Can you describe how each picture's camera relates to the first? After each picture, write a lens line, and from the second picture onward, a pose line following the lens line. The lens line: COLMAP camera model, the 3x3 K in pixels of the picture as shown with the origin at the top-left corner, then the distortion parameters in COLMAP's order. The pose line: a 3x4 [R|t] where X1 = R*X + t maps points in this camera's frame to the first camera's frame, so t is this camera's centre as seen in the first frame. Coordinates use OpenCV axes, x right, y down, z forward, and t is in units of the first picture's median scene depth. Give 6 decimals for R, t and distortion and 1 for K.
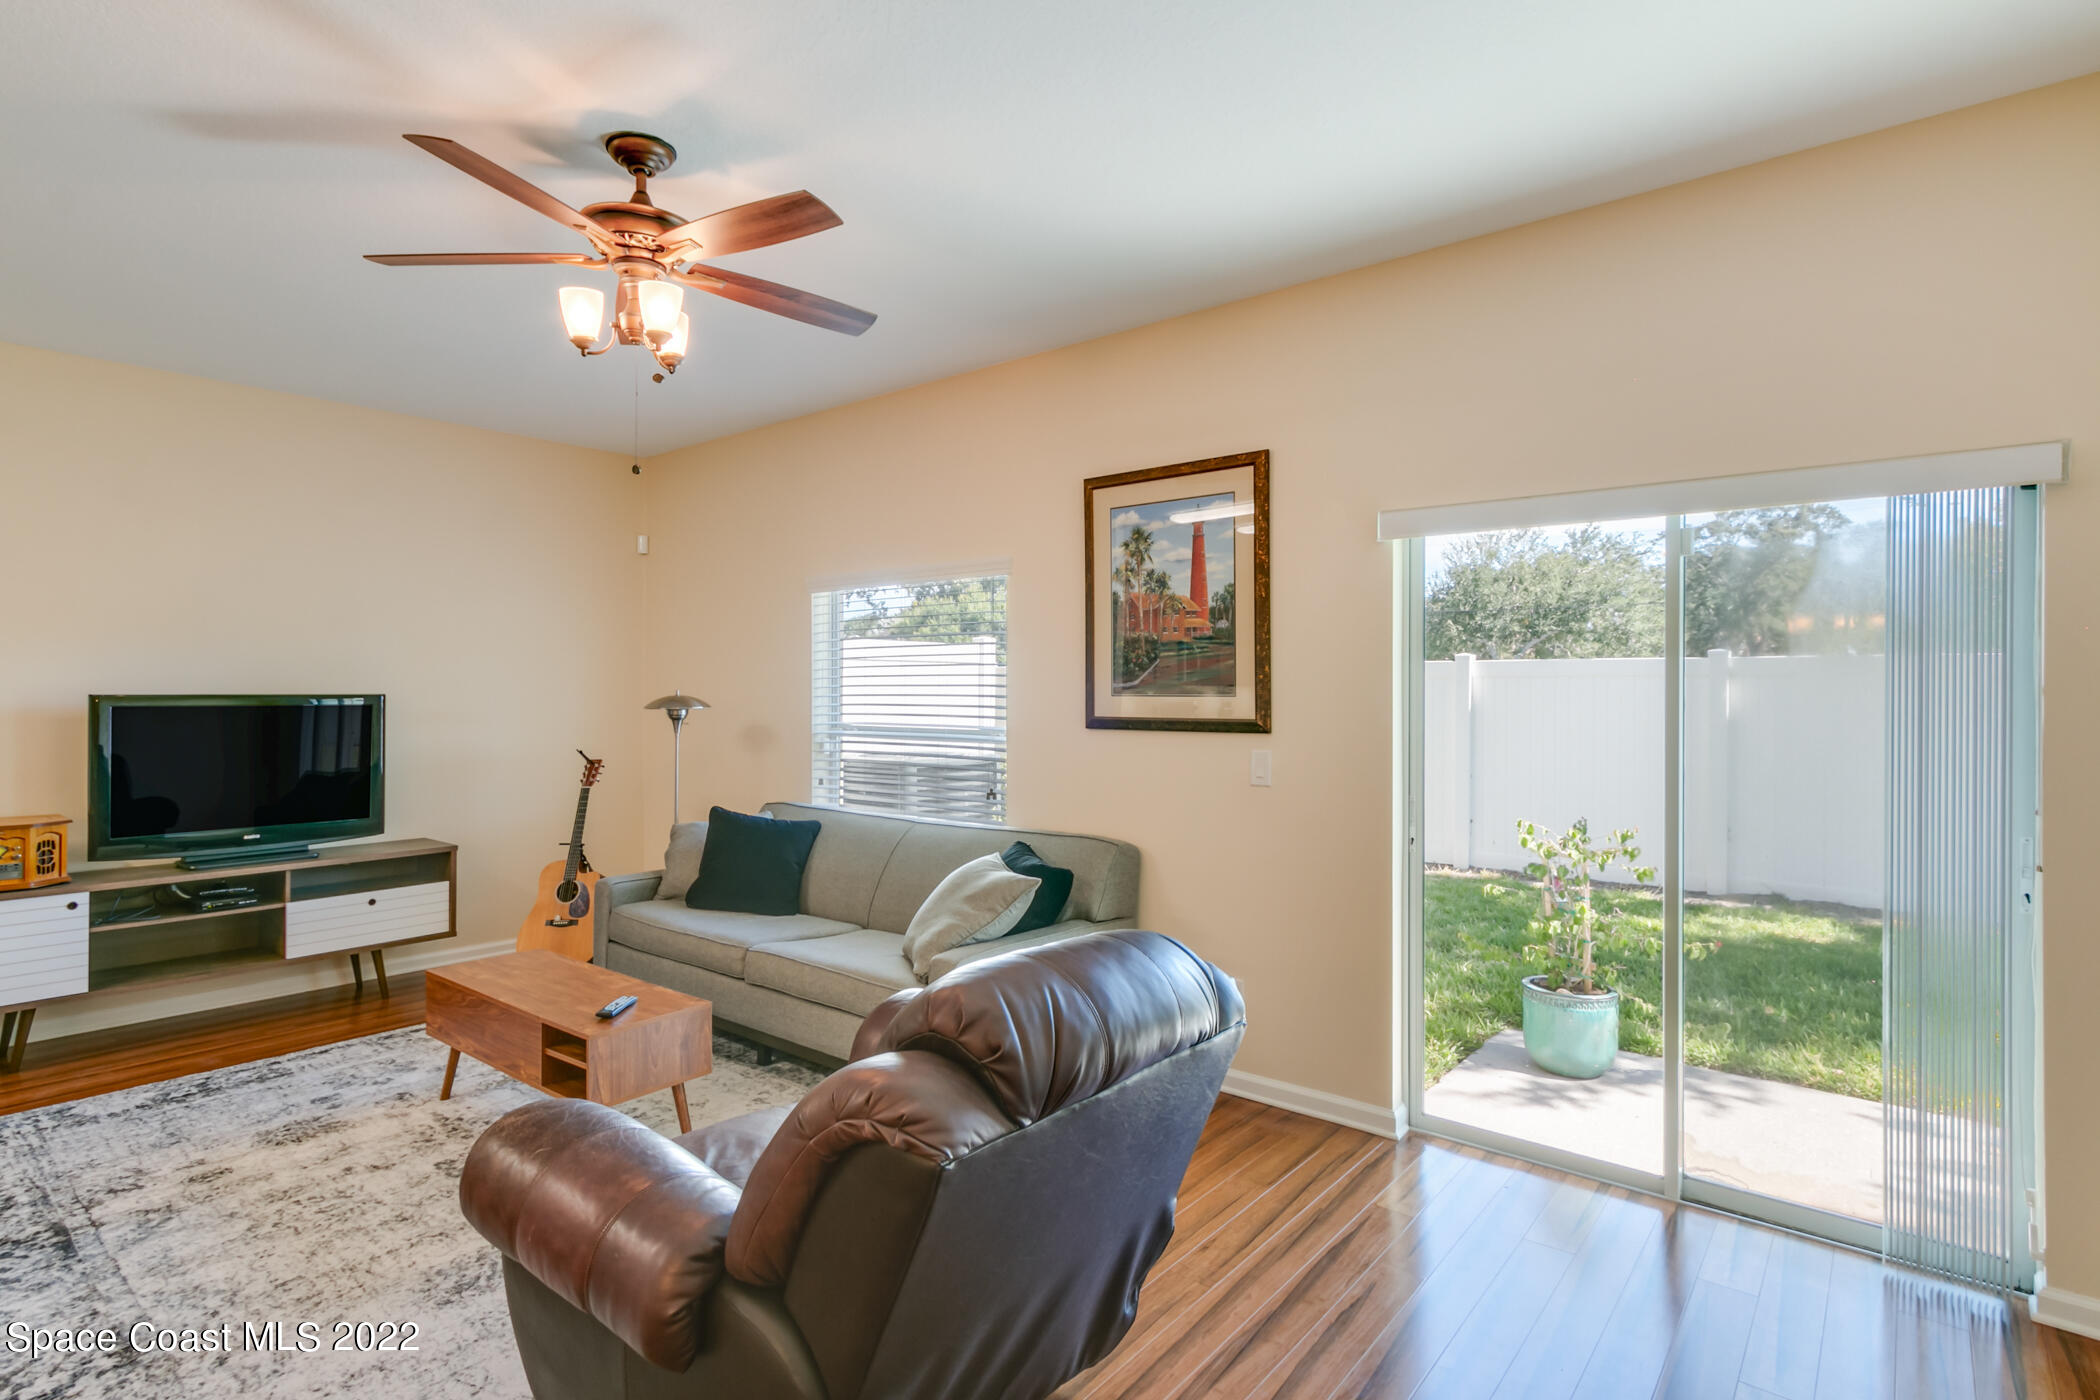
lens RADIAL K [[1043.2, 0, 1042.4], [0, 1043.2, 683.2], [0, 0, 1]] dist [0.005621, 0.000477]
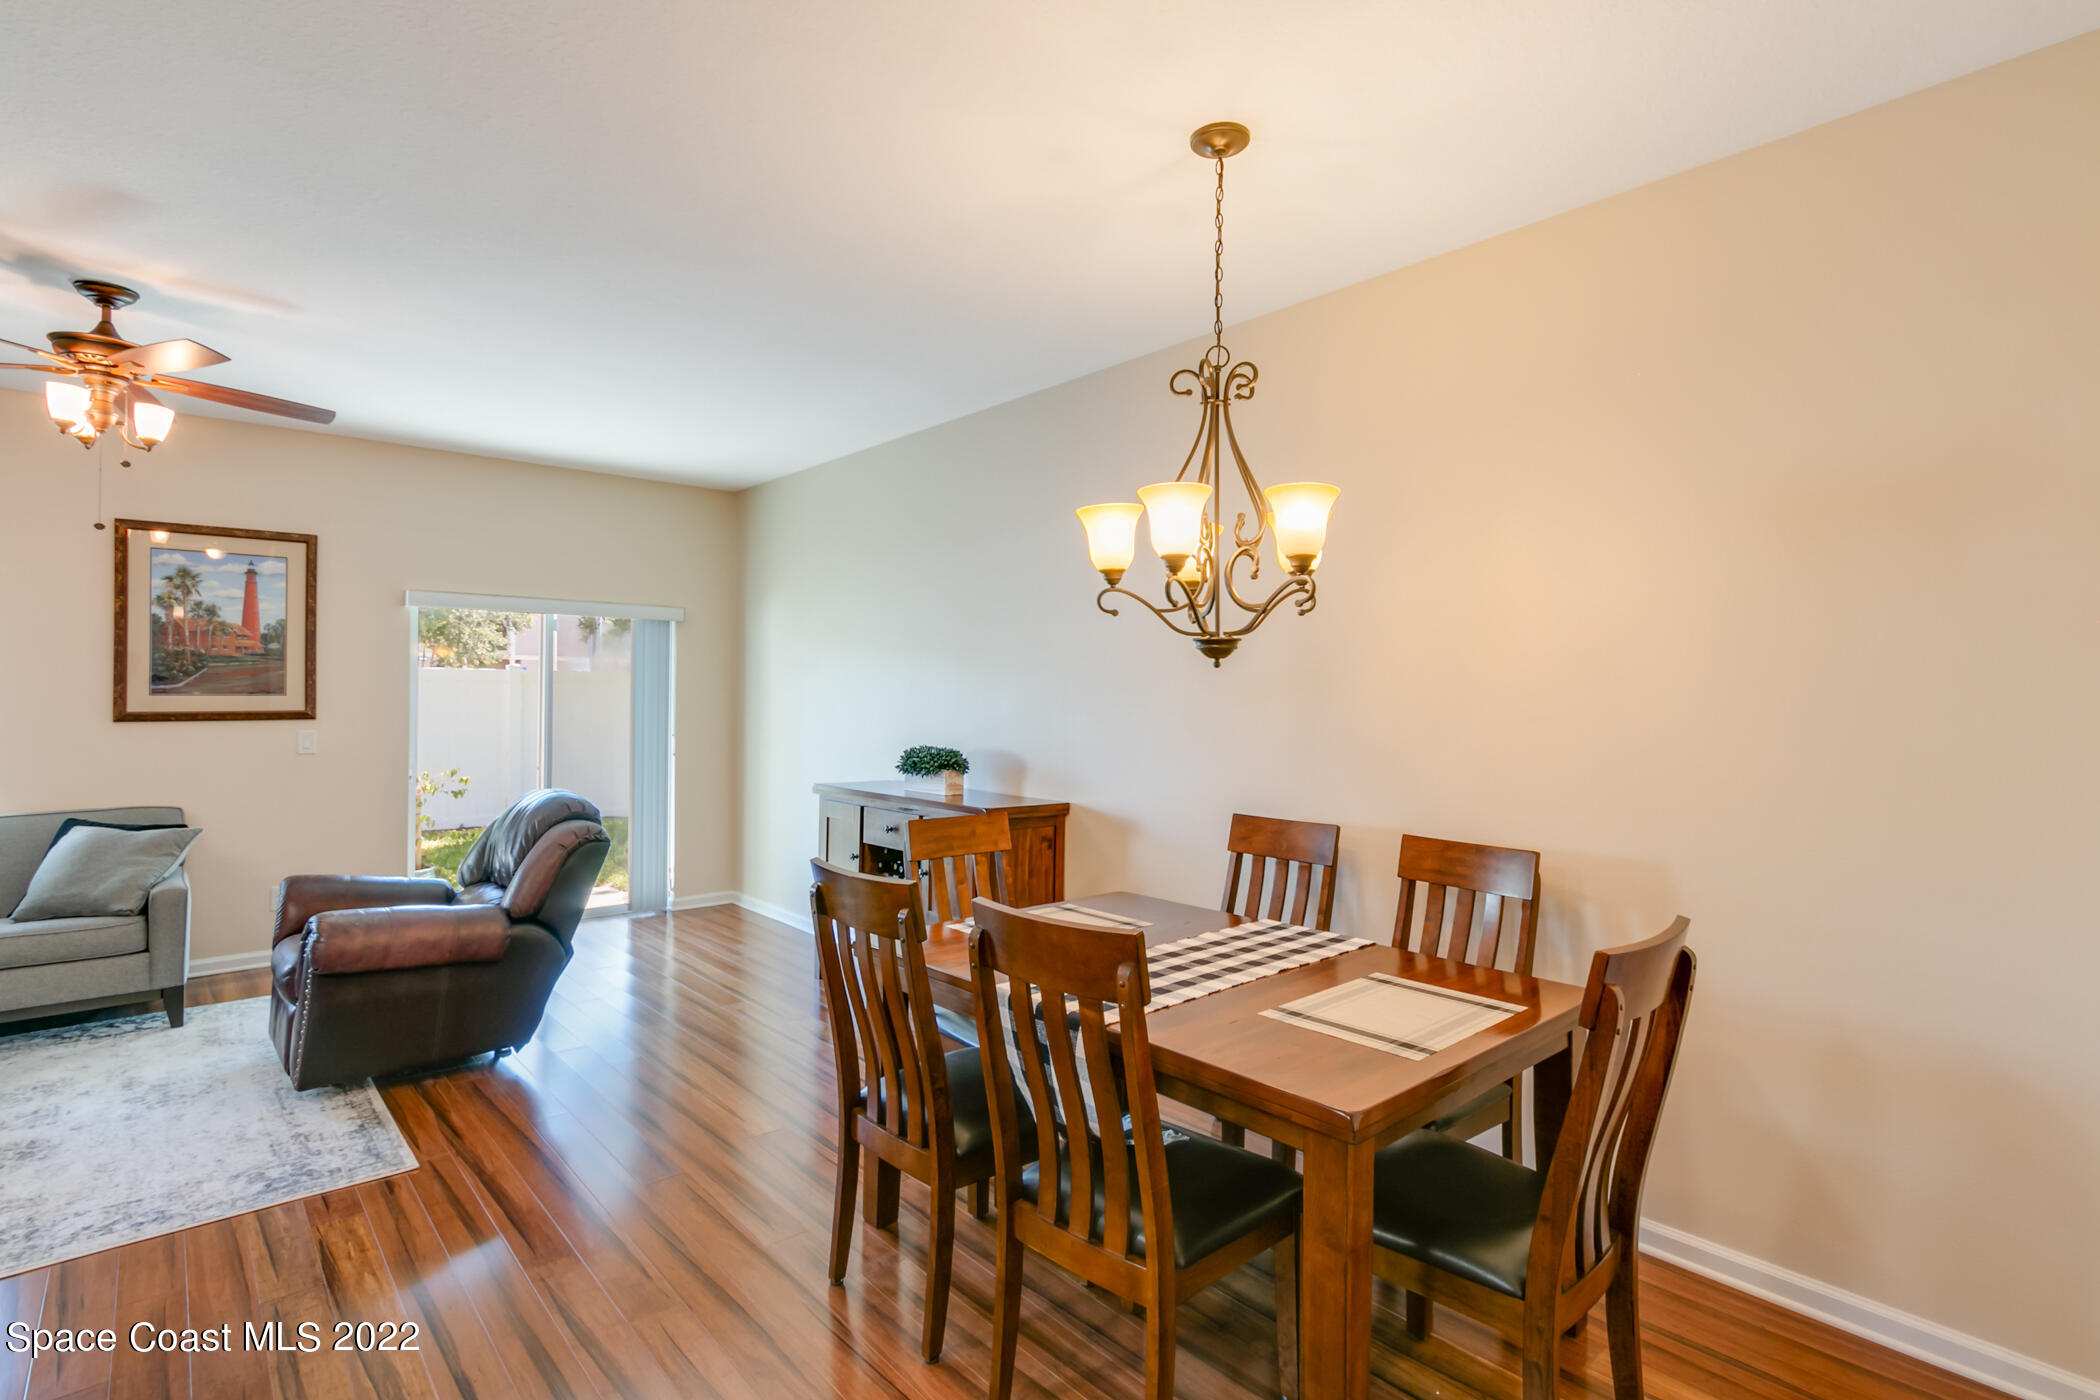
lens RADIAL K [[1003.0, 0, 1053.5], [0, 1003.0, 684.8], [0, 0, 1]] dist [0.000517, 0.000156]
pose [[0.151016, 0.007441, 0.988503, -0.992170], [-0.010944, 0.999923, -0.005855, -0.005539], [-0.988471, -0.009934, 0.151086, -0.276688]]
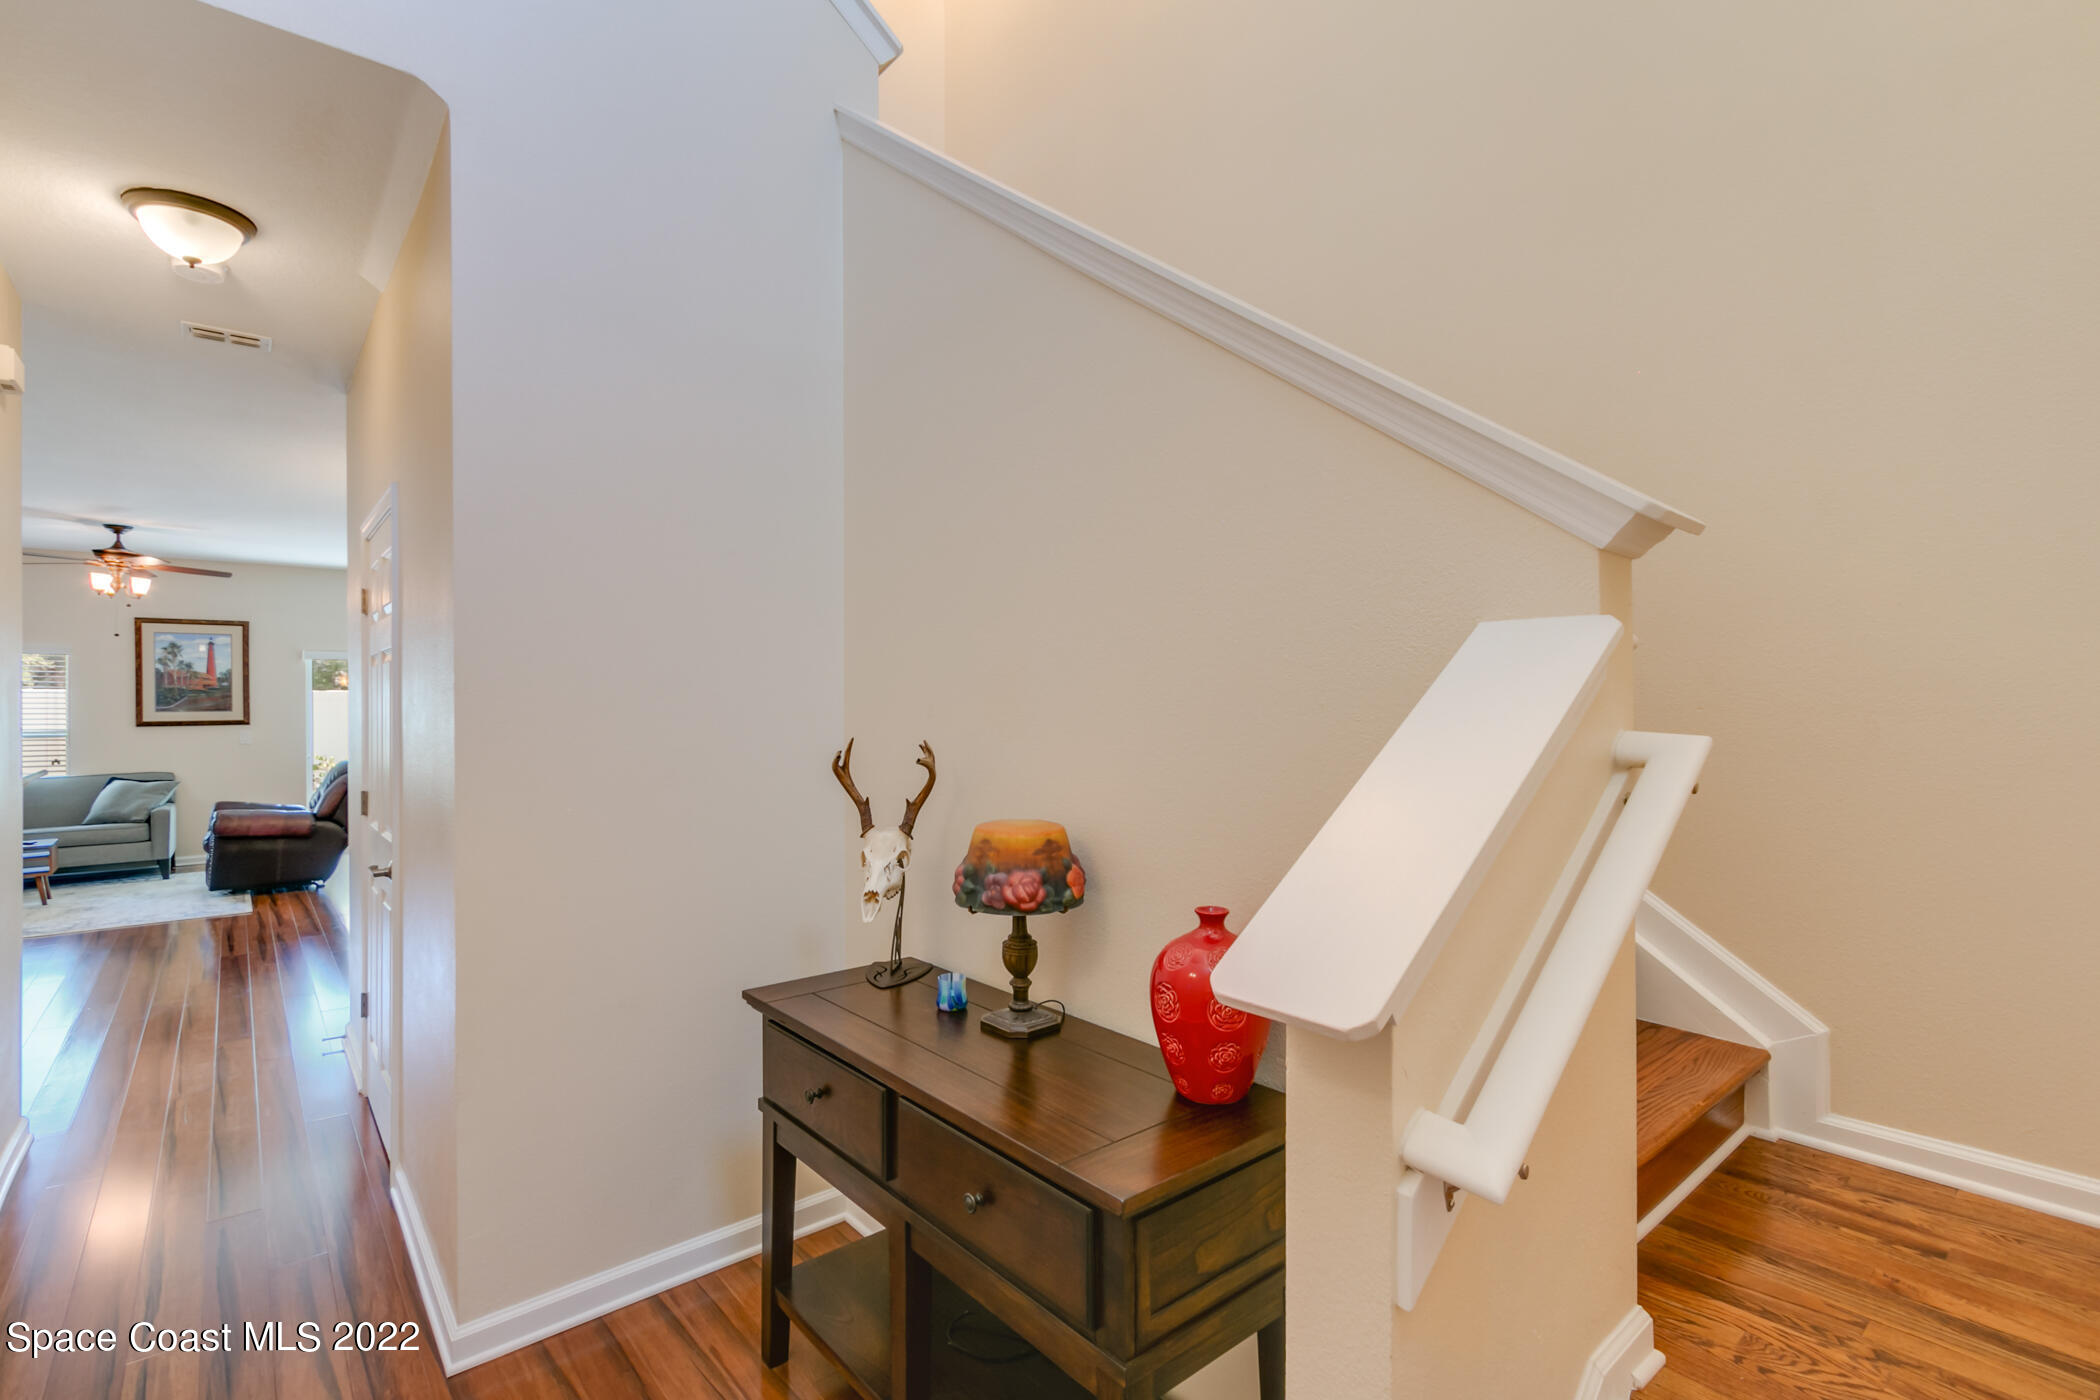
lens RADIAL K [[969.7, 0, 1050.0], [0, 969.7, 700.0], [0, 0, 1]] dist [0.000479, 0.000164]
pose [[0.178765, -0.001028, 0.983891, -1.750500], [0.001103, 0.999999, 0.000845, -0.015260], [-0.983891, 0.000934, 0.178766, -1.393420]]
